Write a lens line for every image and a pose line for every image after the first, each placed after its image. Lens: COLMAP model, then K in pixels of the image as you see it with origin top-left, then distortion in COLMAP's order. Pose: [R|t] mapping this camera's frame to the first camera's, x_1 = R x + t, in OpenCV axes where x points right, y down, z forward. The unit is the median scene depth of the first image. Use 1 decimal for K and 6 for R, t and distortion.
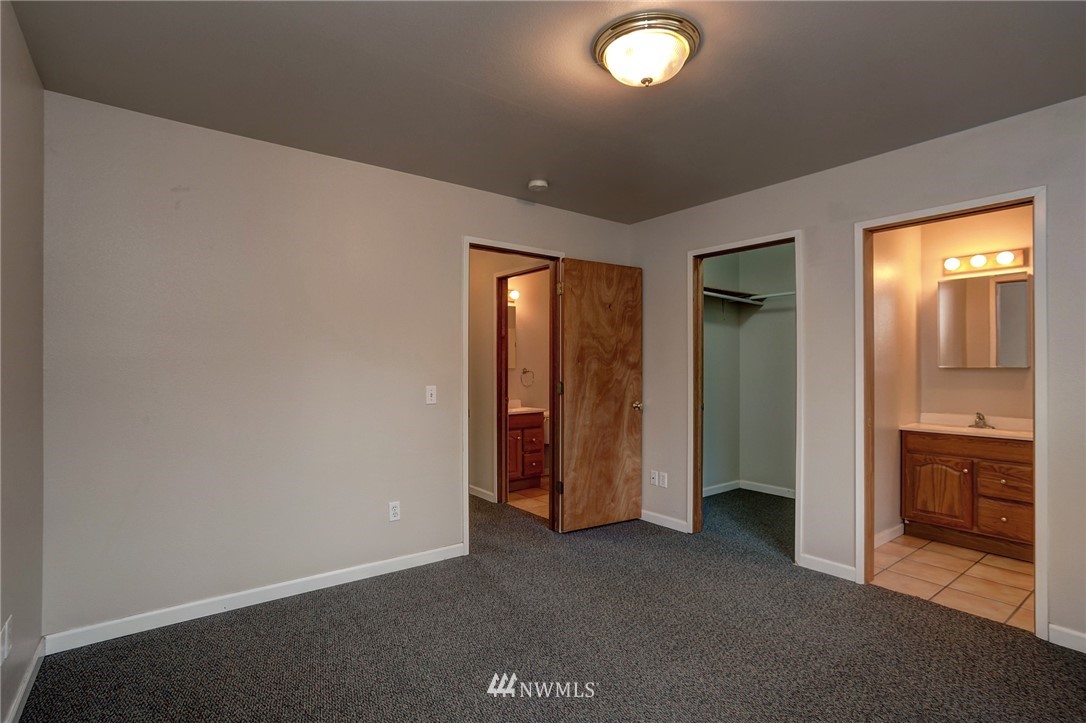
lens RADIAL K [[550.6, 0, 543.0], [0, 550.6, 361.5], [0, 0, 1]] dist [-0.036481, 0.025998]
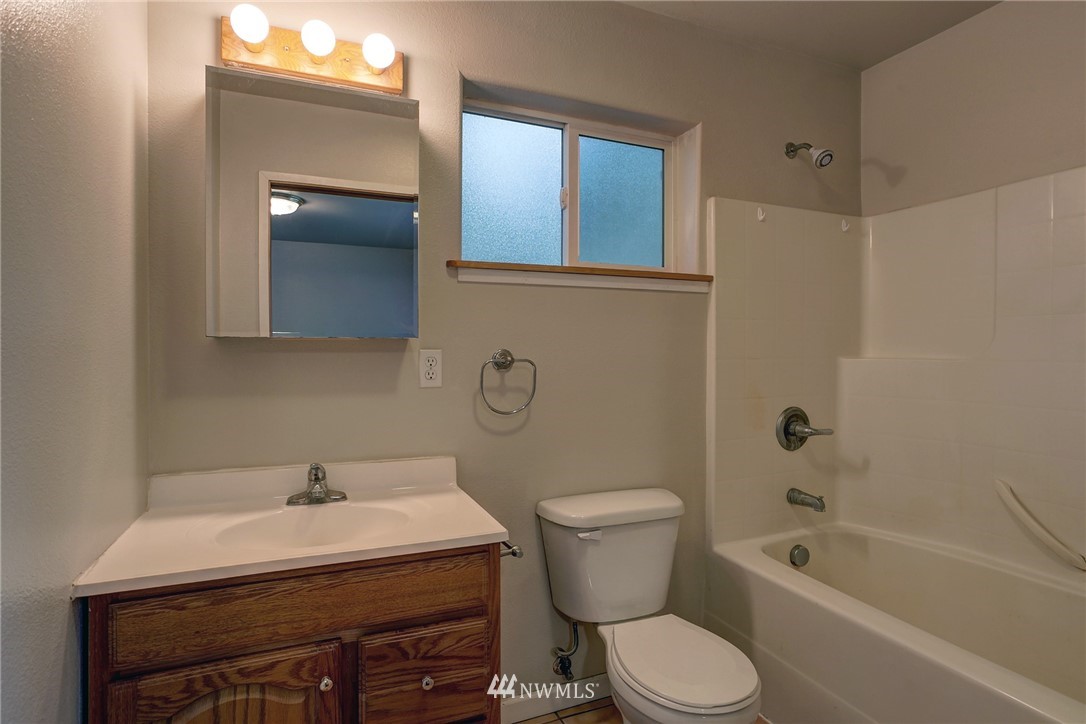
lens RADIAL K [[550.6, 0, 543.0], [0, 550.6, 362.0], [0, 0, 1]] dist [-0.036481, 0.025998]
pose [[0.285517, -0.019662, 0.958172, 0.531851], [-0.000611, 0.999786, 0.020698, 0.019388], [-0.958374, -0.006495, 0.285443, 0.804455]]
